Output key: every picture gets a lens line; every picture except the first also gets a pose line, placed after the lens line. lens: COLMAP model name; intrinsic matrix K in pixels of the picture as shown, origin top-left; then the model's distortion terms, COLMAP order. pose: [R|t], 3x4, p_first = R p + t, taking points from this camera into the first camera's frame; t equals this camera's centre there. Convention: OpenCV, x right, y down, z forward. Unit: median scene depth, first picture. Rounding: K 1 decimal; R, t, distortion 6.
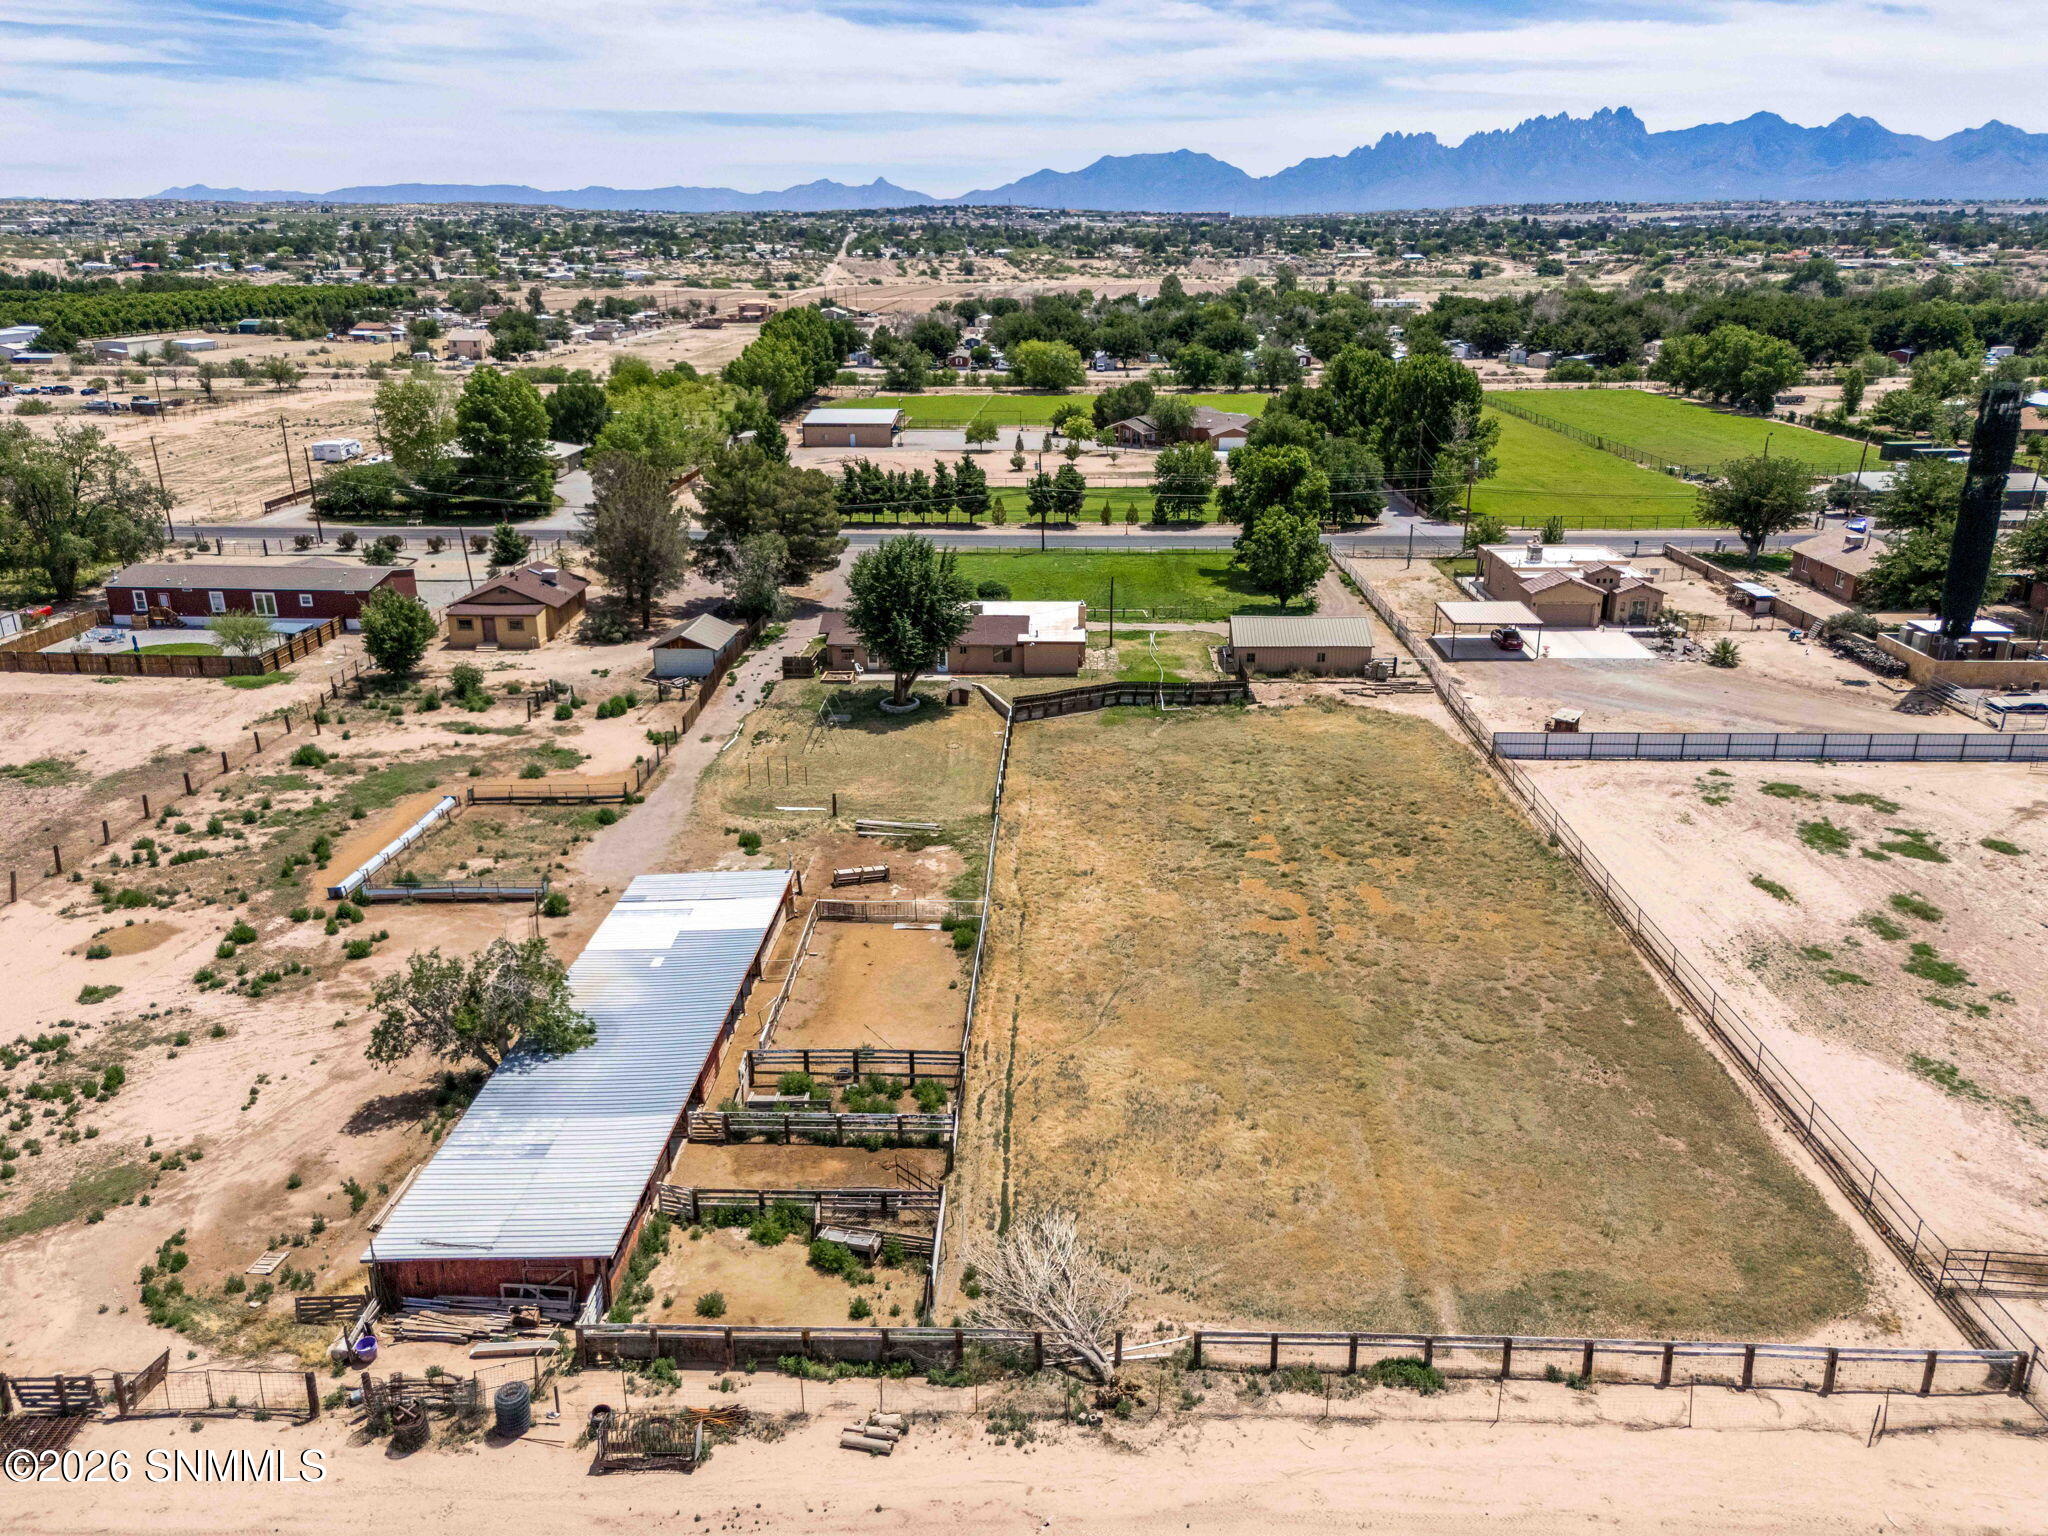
lens RADIAL K [[1504.3, 0, 1028.0], [0, 1504.3, 772.1], [0, 0, 1]] dist [0.084821, -0.055411]
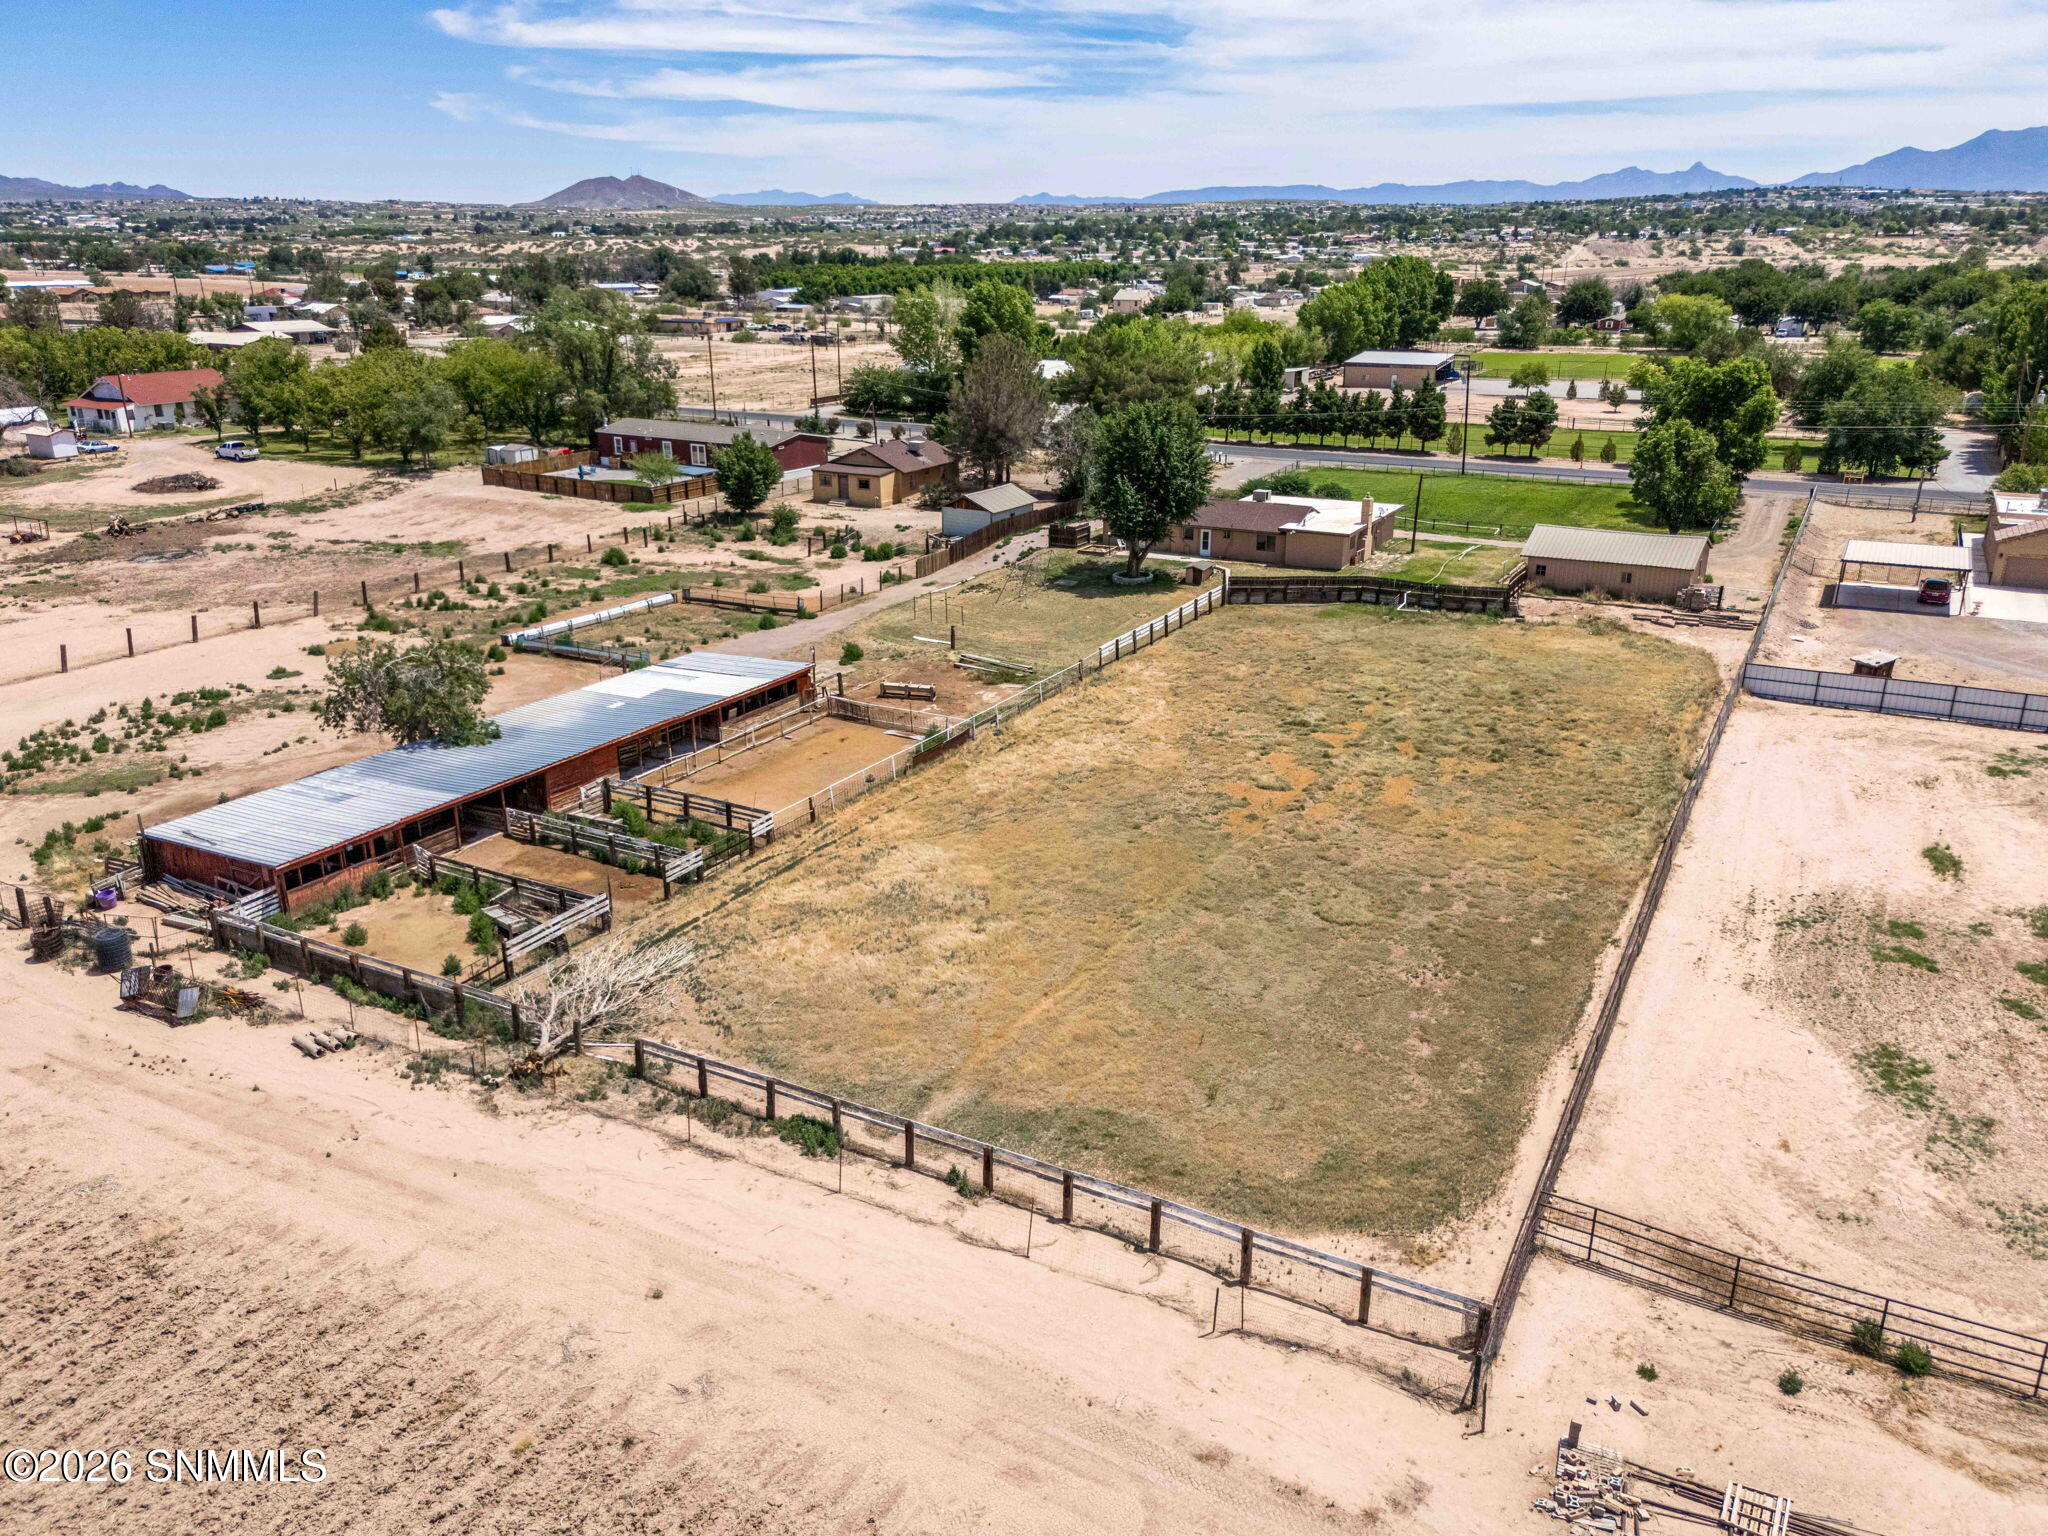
lens RADIAL K [[1504.3, 0, 1028.0], [0, 1504.3, 772.1], [0, 0, 1]] dist [0.084821, -0.055411]
pose [[0.888561, 0.154823, -0.431844, 0.276536], [-0.154089, 0.987366, 0.036932, 0.050210], [0.432107, 0.033726, 0.901192, 0.093419]]
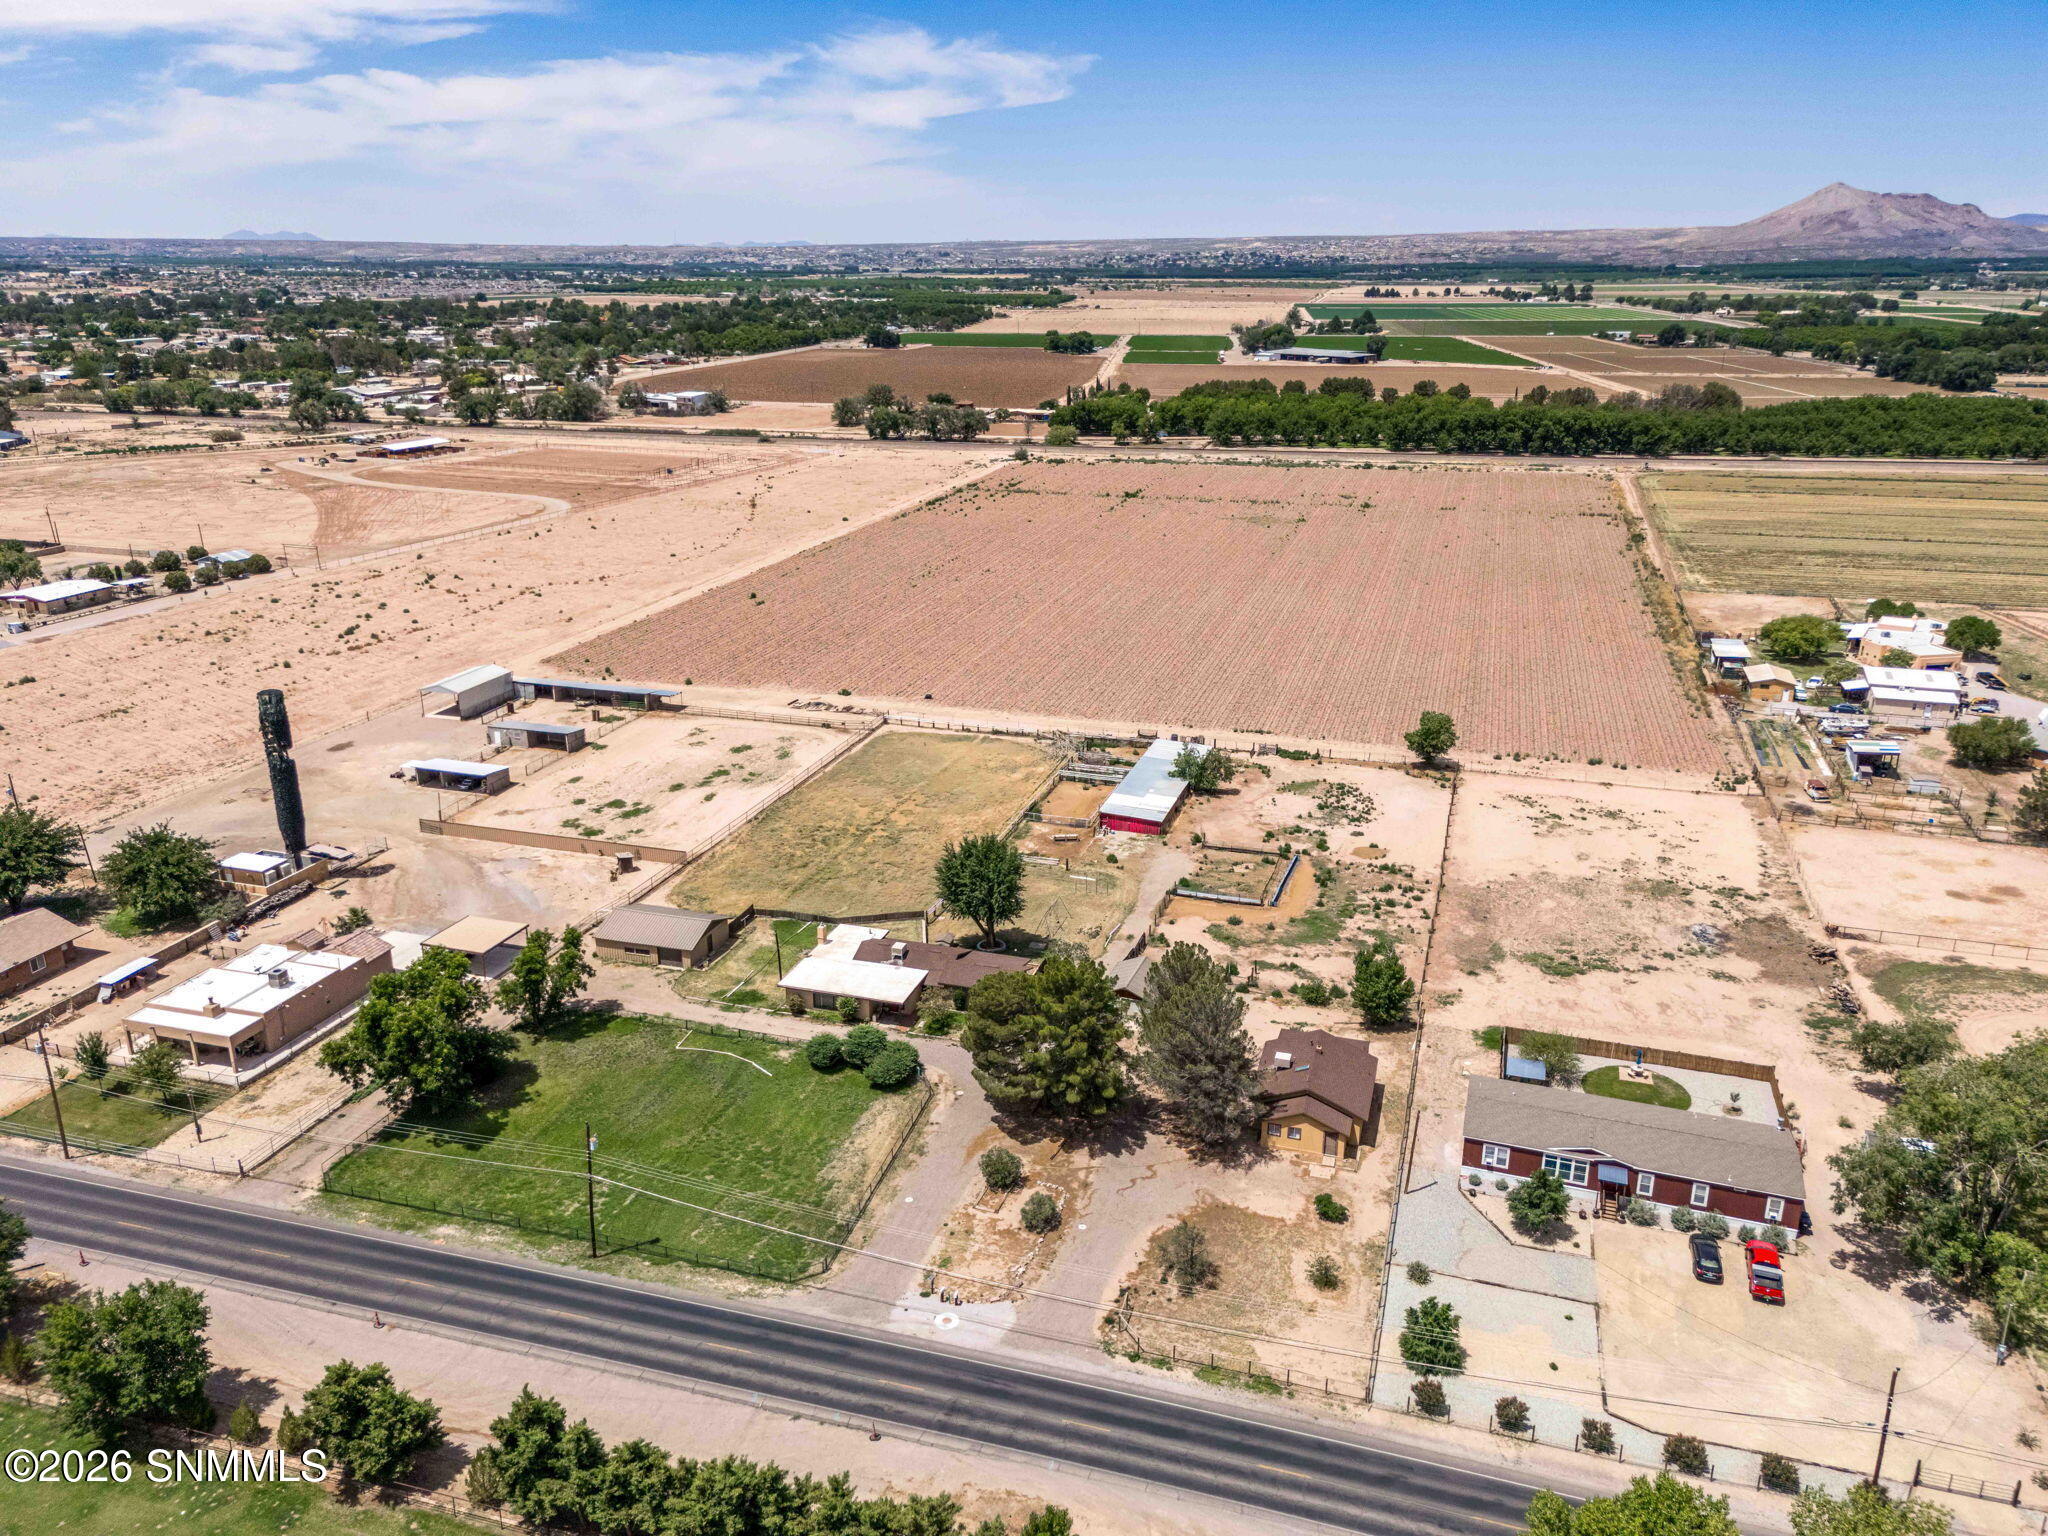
lens RADIAL K [[1504.3, 0, 1028.0], [0, 1504.3, 772.1], [0, 0, 1]] dist [0.084821, -0.055411]
pose [[-0.960990, -0.087487, 0.262383, -0.435431], [0.093968, 0.788955, 0.607223, -0.939055], [-0.260132, 0.608191, -0.749957, 1.807745]]
